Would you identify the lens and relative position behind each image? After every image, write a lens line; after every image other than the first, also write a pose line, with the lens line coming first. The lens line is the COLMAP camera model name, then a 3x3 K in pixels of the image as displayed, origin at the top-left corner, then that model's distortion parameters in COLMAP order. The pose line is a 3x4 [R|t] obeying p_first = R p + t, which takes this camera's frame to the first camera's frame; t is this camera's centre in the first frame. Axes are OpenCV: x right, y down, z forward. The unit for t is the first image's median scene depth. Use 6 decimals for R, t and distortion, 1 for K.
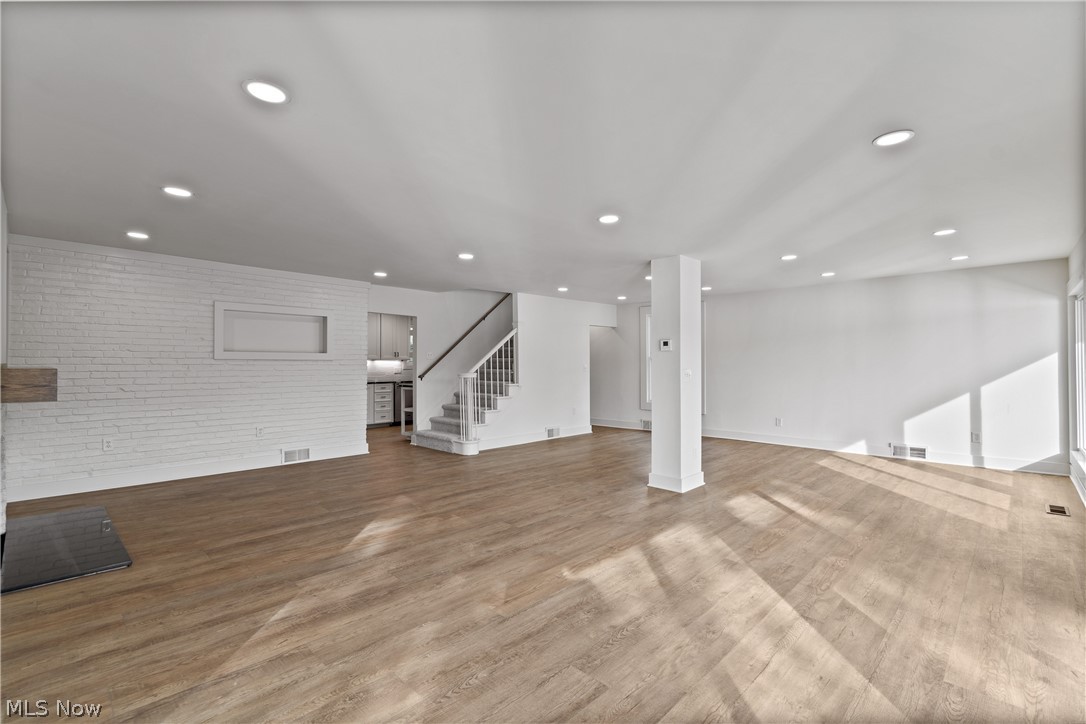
lens RADIAL K [[485.2, 0, 561.7], [0, 485.2, 360.4], [0, 0, 1]] dist [0.000492, -0.000807]
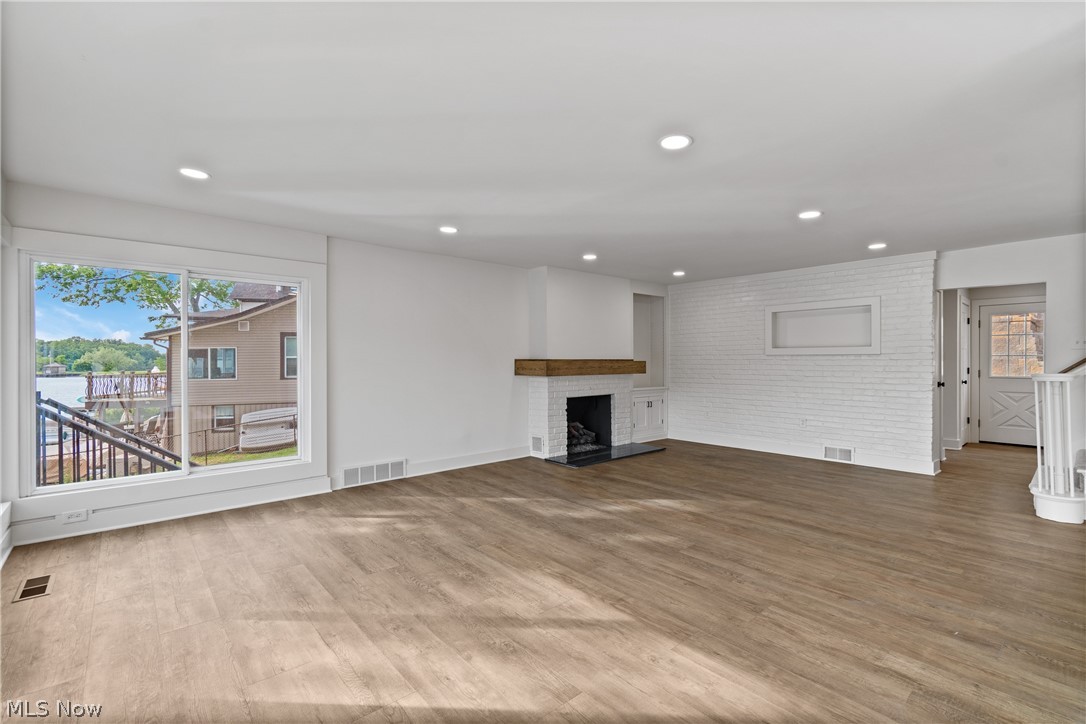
lens RADIAL K [[485.2, 0, 547.3], [0, 485.2, 365.7], [0, 0, 1]] dist [0.000492, -0.000807]
pose [[-0.099418, 0.007873, -0.995015, 0.802477], [0.009157, 0.999934, 0.006997, 0.015179], [0.995004, -0.008415, -0.099483, 0.900189]]
